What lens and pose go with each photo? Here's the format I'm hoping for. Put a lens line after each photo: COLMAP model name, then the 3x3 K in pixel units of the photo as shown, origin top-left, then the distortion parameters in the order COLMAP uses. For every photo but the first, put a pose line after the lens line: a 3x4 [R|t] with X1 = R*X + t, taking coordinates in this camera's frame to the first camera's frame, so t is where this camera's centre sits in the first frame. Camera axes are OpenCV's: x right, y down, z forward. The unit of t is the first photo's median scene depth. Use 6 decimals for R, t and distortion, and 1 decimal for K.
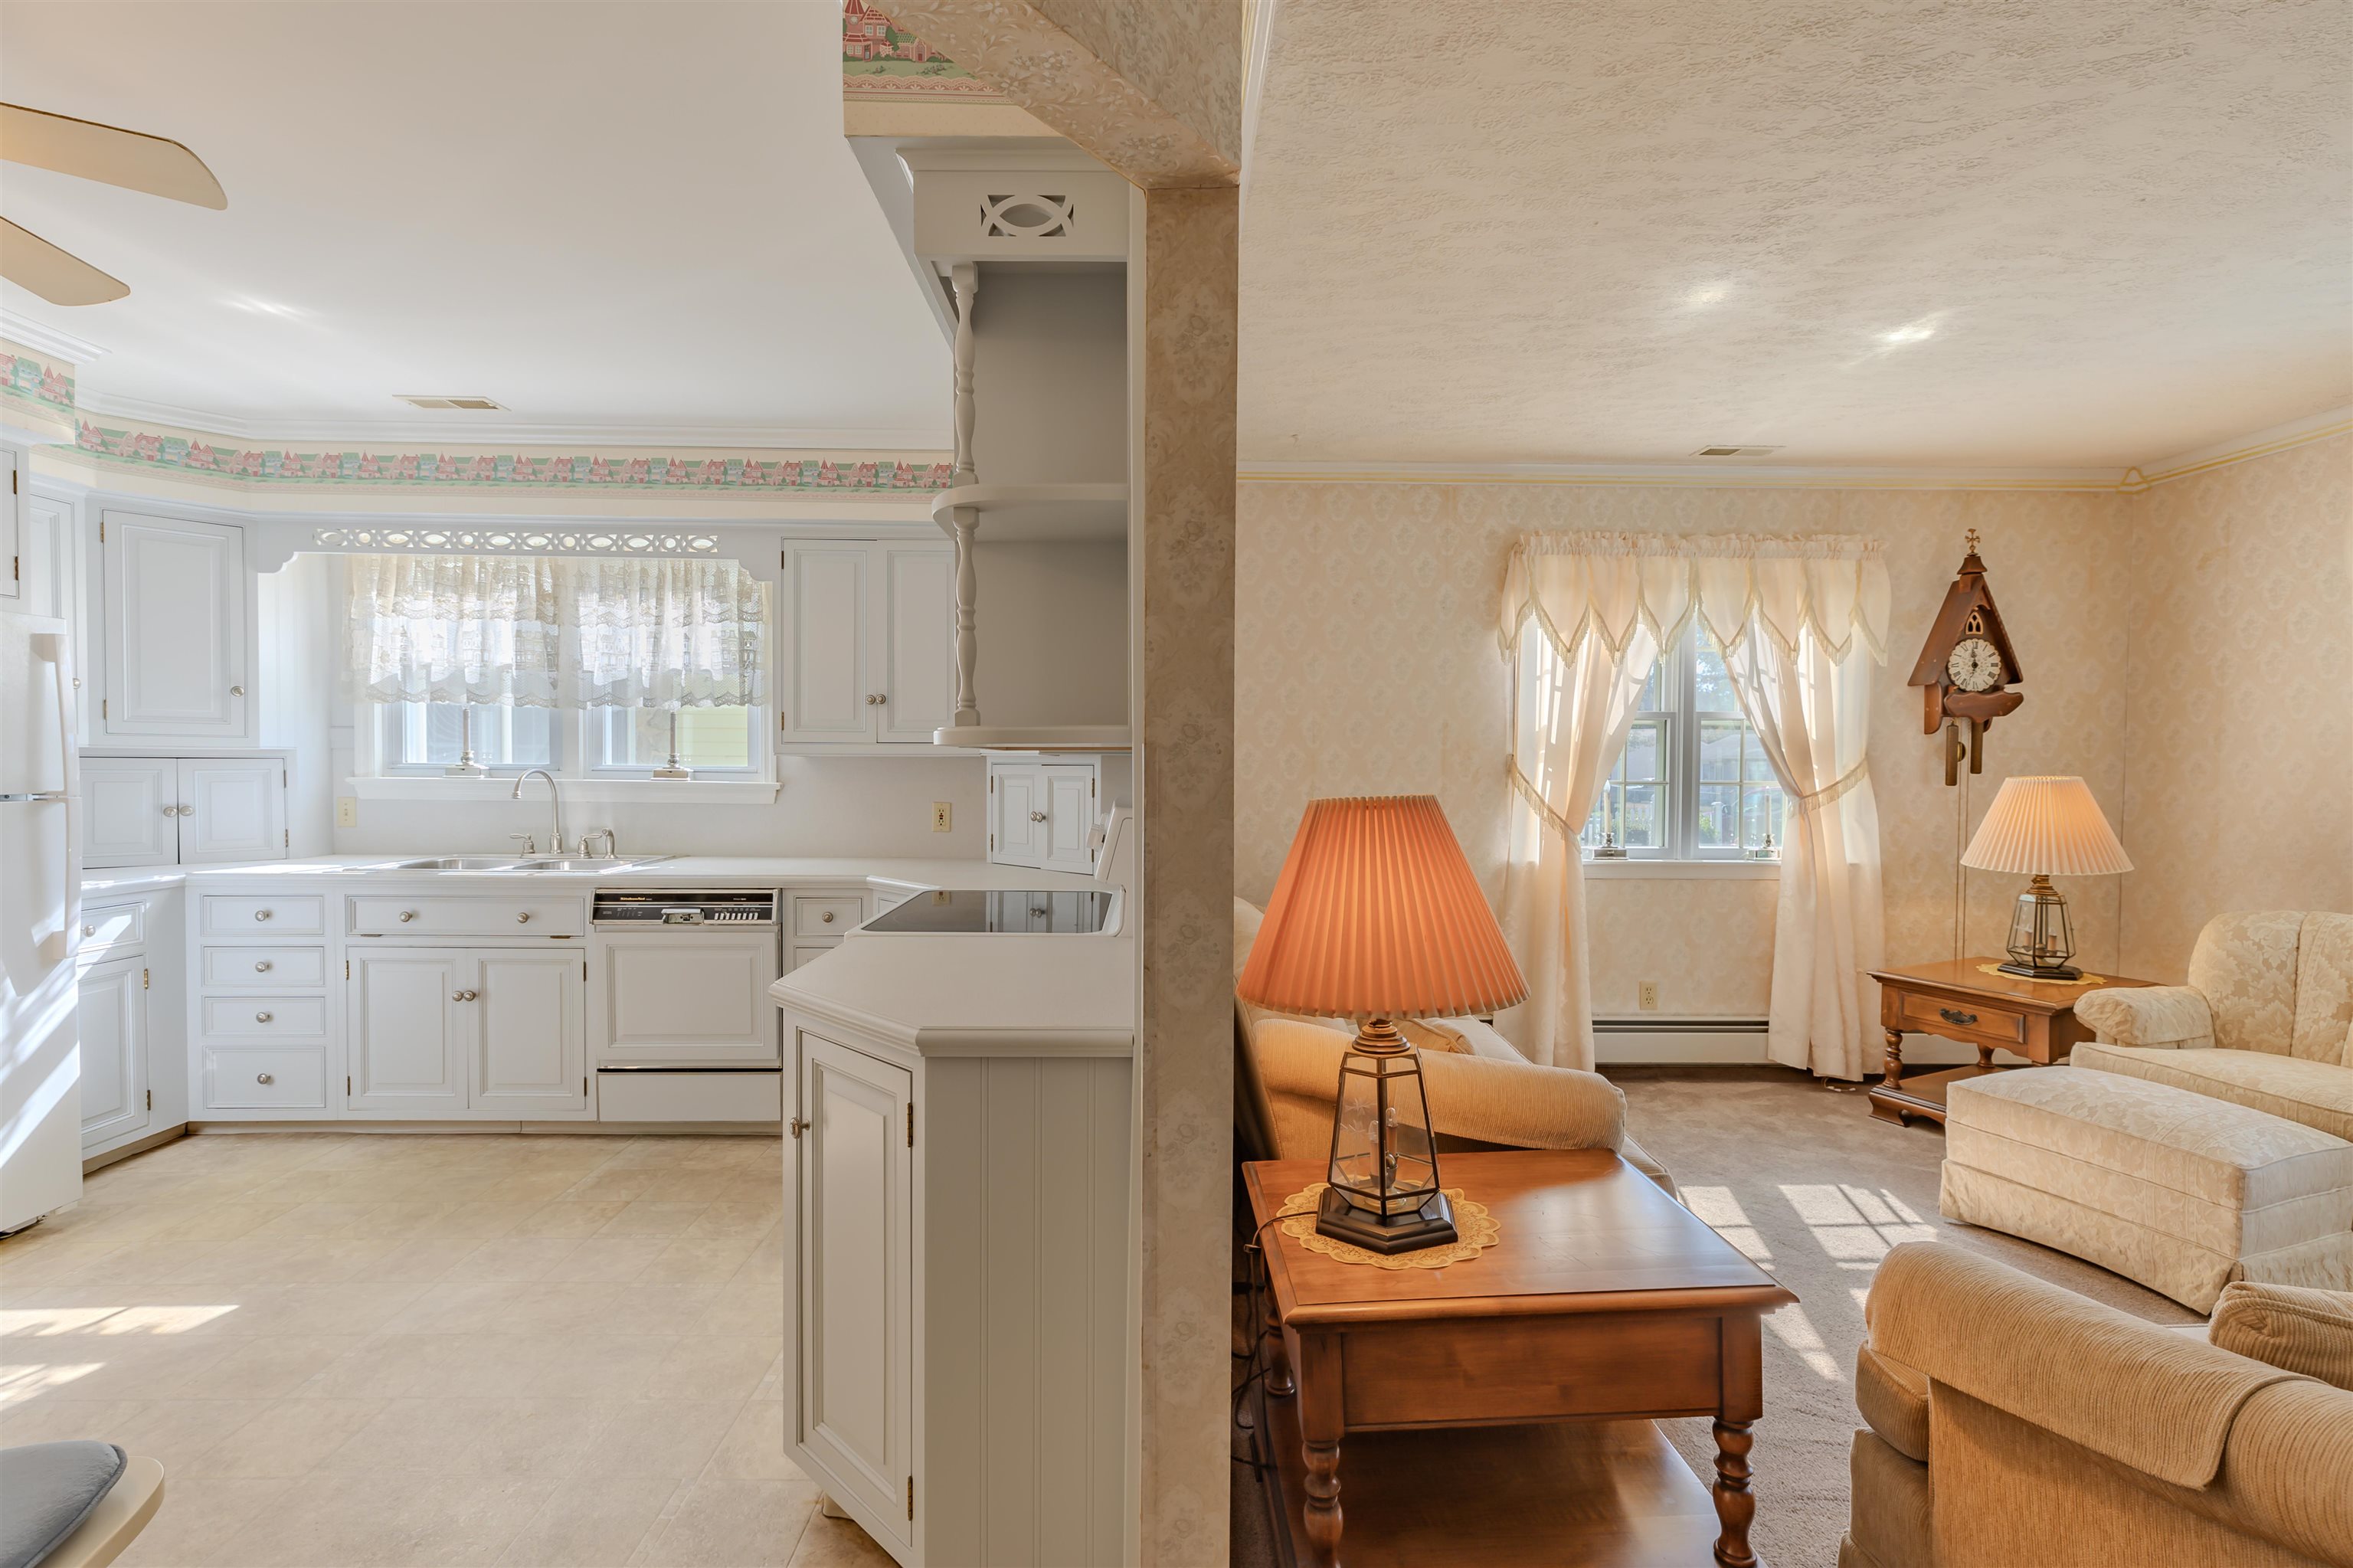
lens RADIAL K [[1067.9, 0, 1163.0], [0, 1067.9, 782.9], [0, 0, 1]] dist [0.007957, -0.001004]
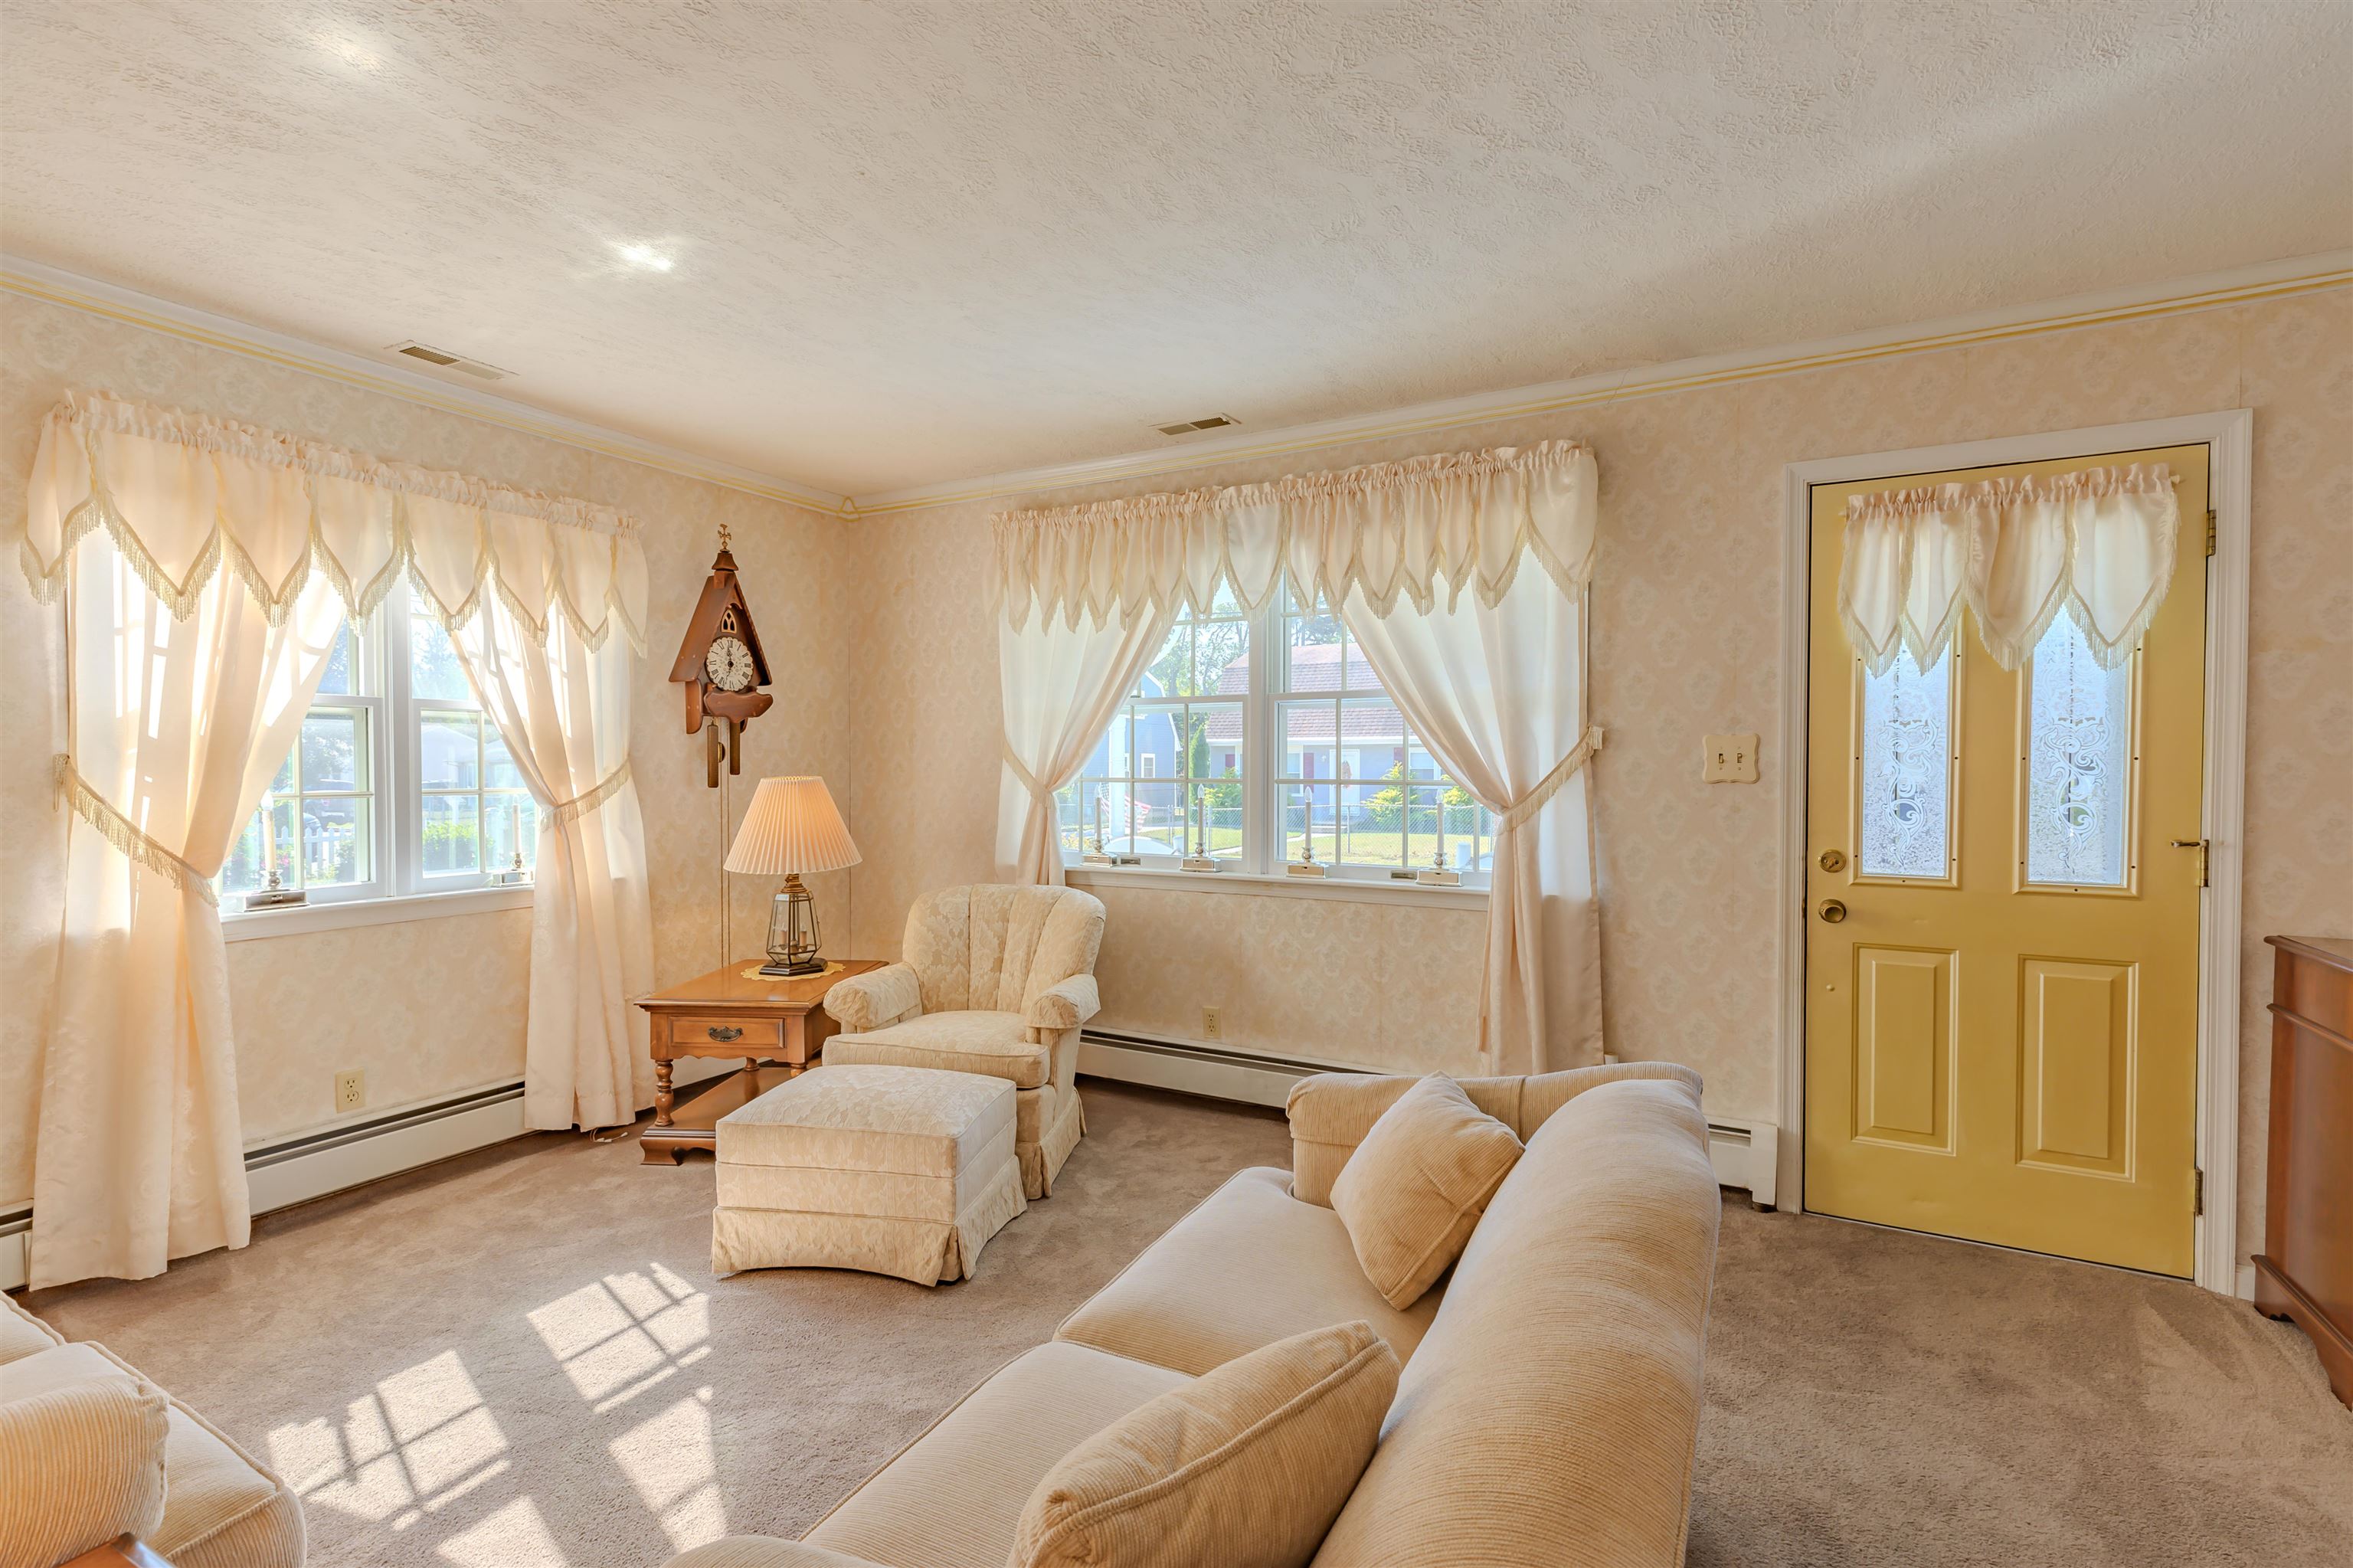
lens RADIAL K [[1067.9, 0, 1187.3], [0, 1067.9, 786.4], [0, 0, 1]] dist [0.007957, -0.001004]
pose [[0.500253, -0.025211, 0.865512, 0.120861], [0.022903, 0.999612, 0.015879, -0.004277], [-0.865576, 0.011880, 0.500636, 0.155434]]
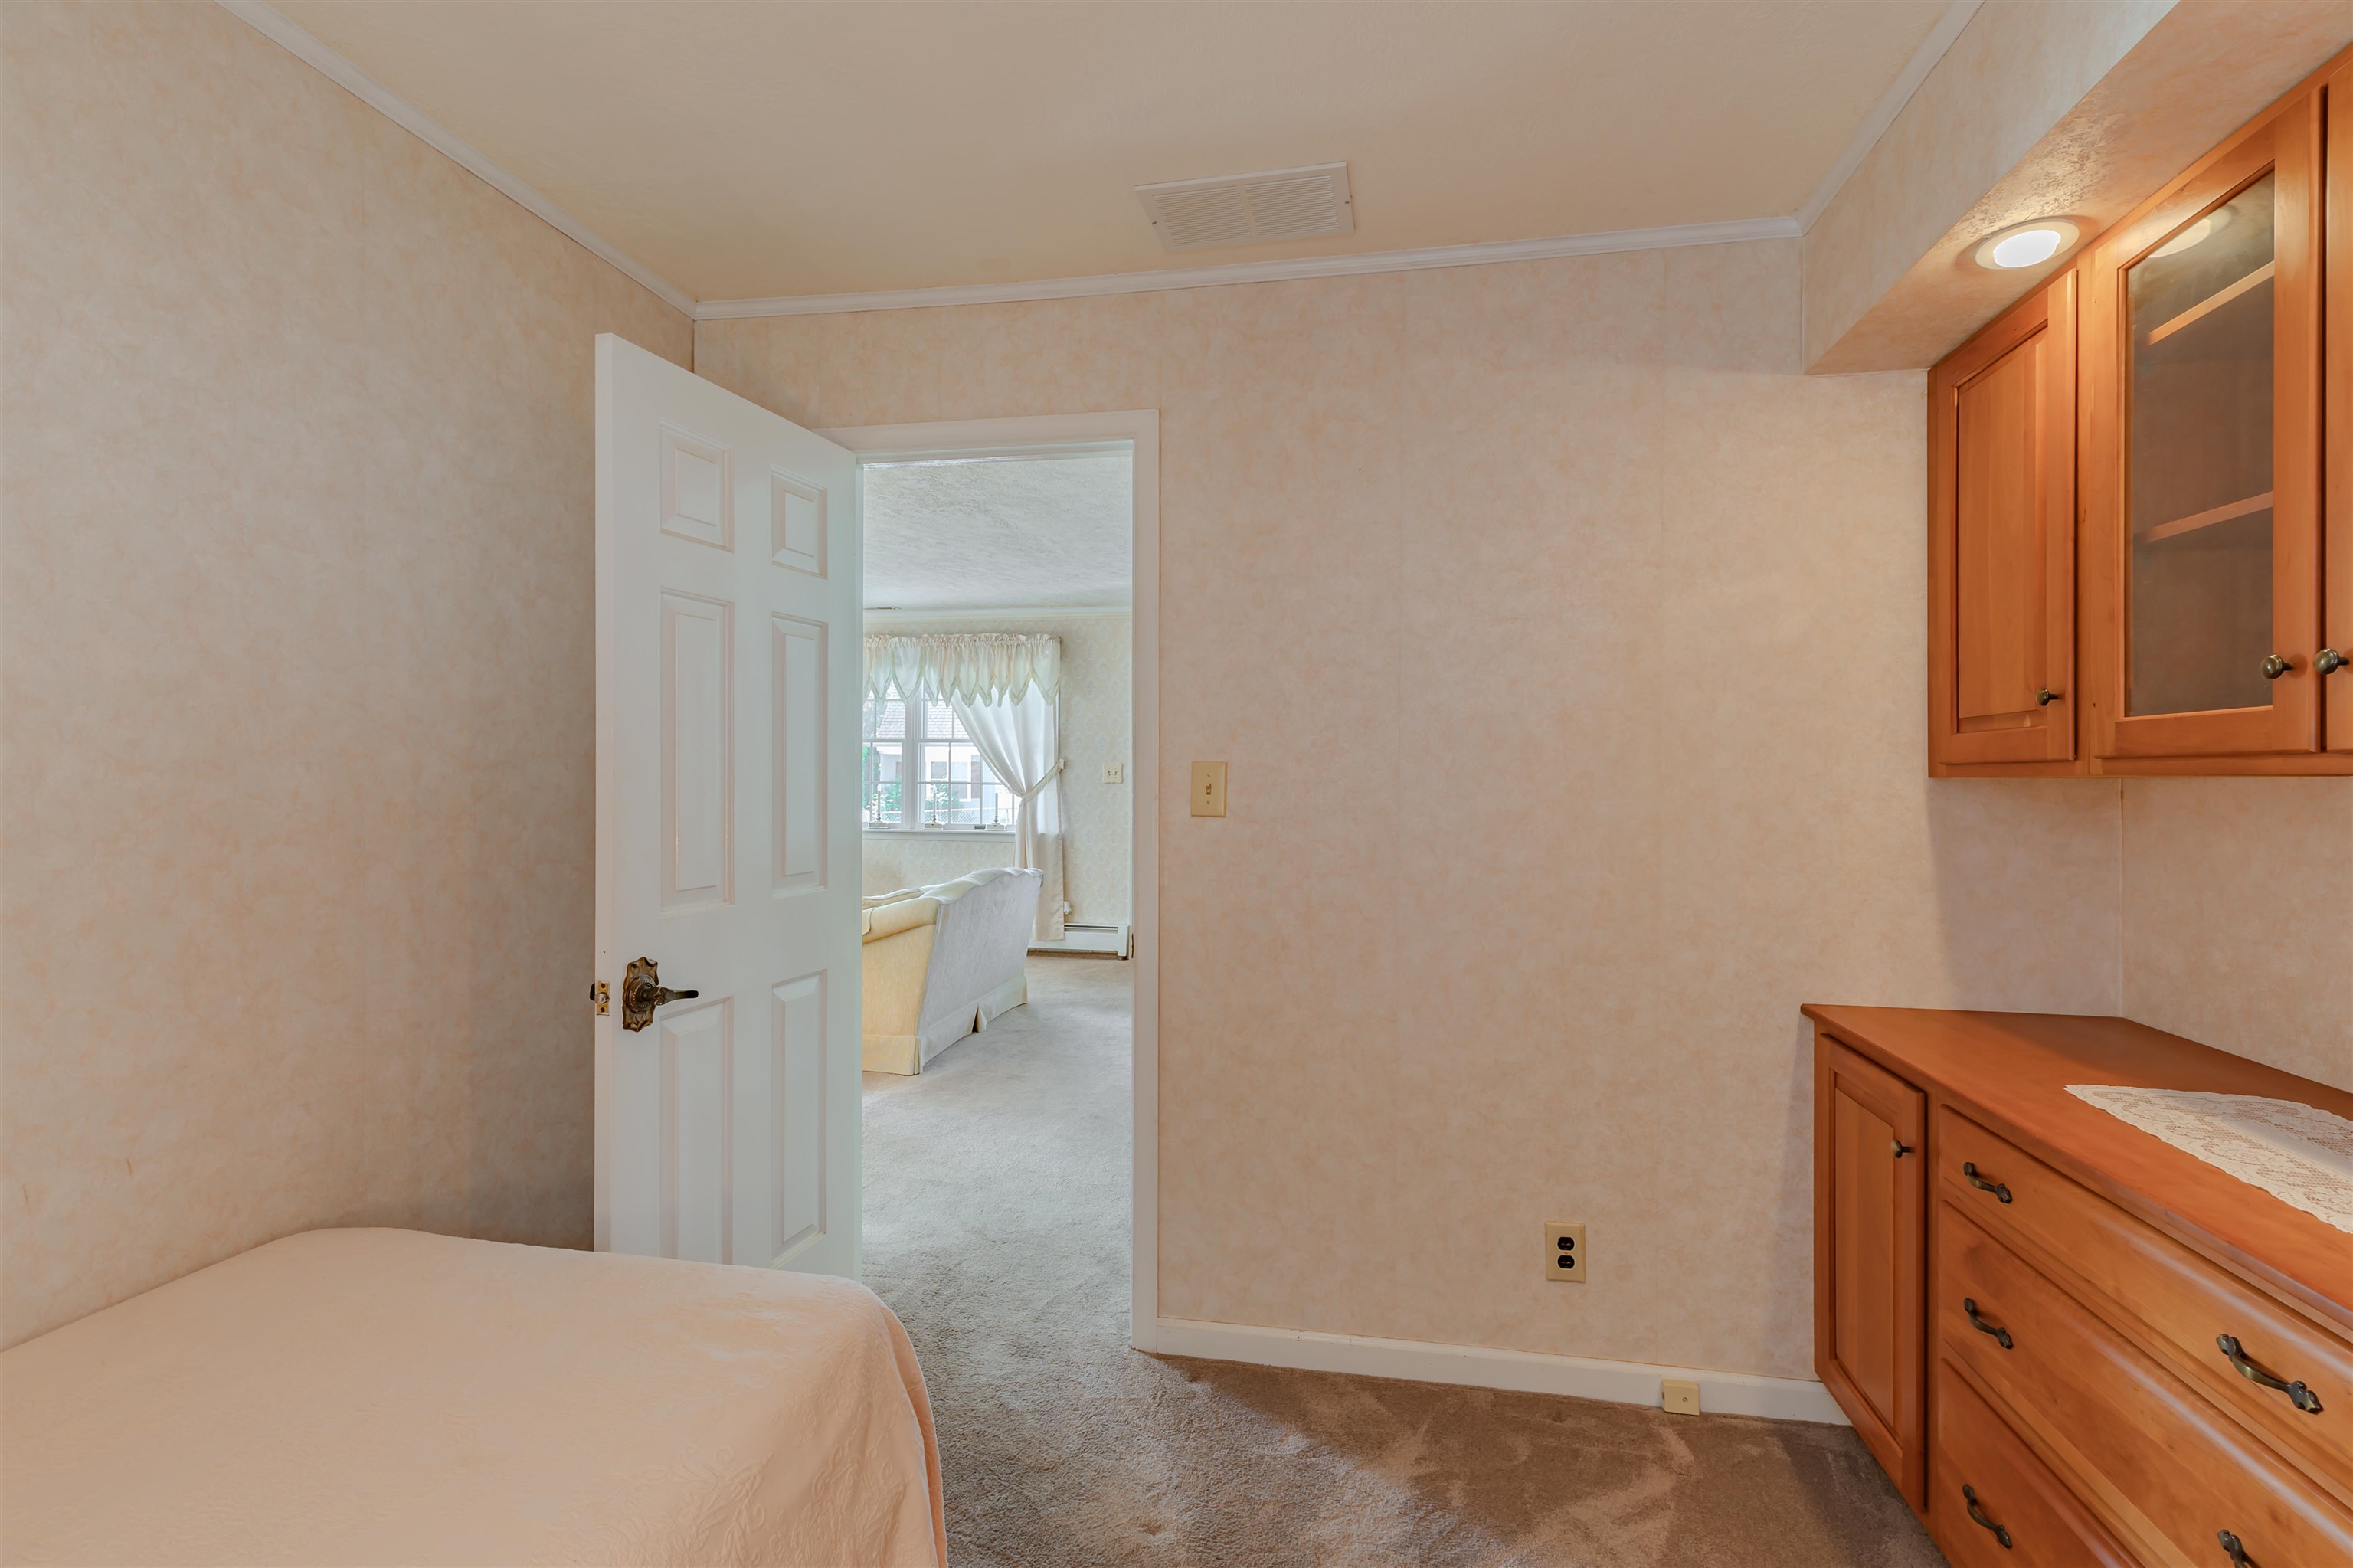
lens RADIAL K [[1067.9, 0, 1167.9], [0, 1067.9, 783.8], [0, 0, 1]] dist [0.007957, -0.001004]
pose [[0.214375, -0.018698, 0.976573, -0.857085], [0.016112, 0.999748, 0.015605, -0.012576], [-0.976619, 0.012389, 0.214622, -0.316554]]
